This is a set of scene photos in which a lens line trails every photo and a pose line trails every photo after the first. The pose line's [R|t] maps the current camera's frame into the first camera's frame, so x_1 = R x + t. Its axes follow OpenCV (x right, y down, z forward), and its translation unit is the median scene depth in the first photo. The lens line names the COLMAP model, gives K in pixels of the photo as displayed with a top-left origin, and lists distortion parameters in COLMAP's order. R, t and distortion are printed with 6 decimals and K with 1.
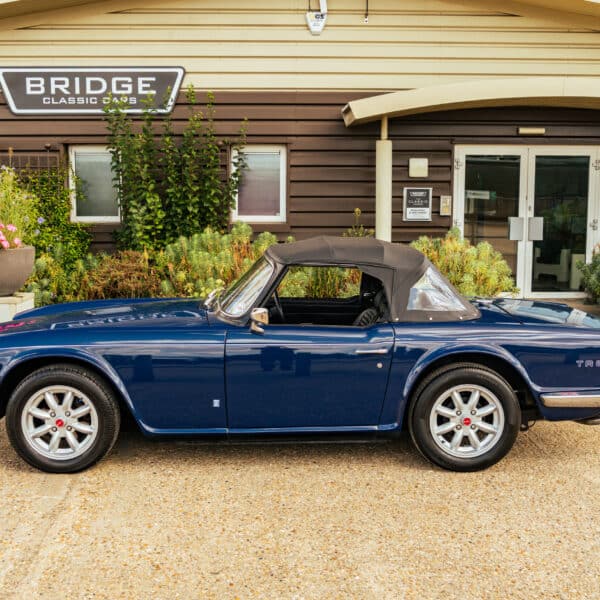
lens RADIAL K [[894.6, 0, 300.0], [0, 894.6, 300.0], [0, 0, 1]] dist [-0.016582, -0.014659]
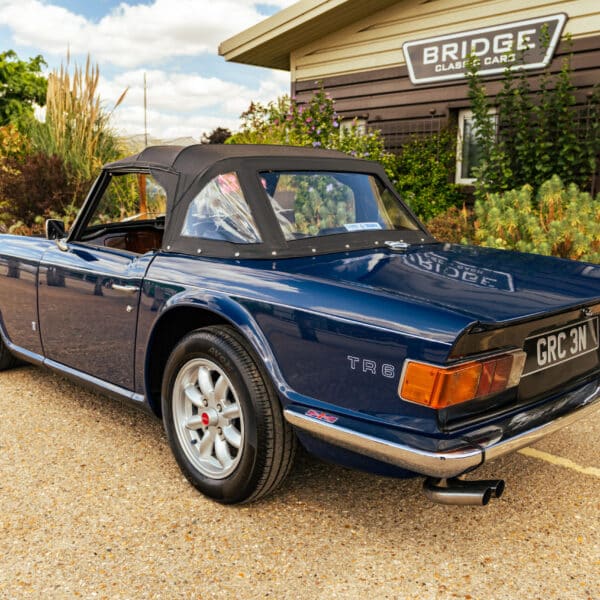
lens RADIAL K [[699.8, 0, 300.0], [0, 699.8, 300.0], [0, 0, 1]] dist [0.002801, 0.042280]
pose [[0.657793, 0.124756, -0.742795, 0.262815], [-0.103249, 0.991813, 0.075146, 0.004984], [0.746089, 0.027262, 0.665288, 0.328132]]
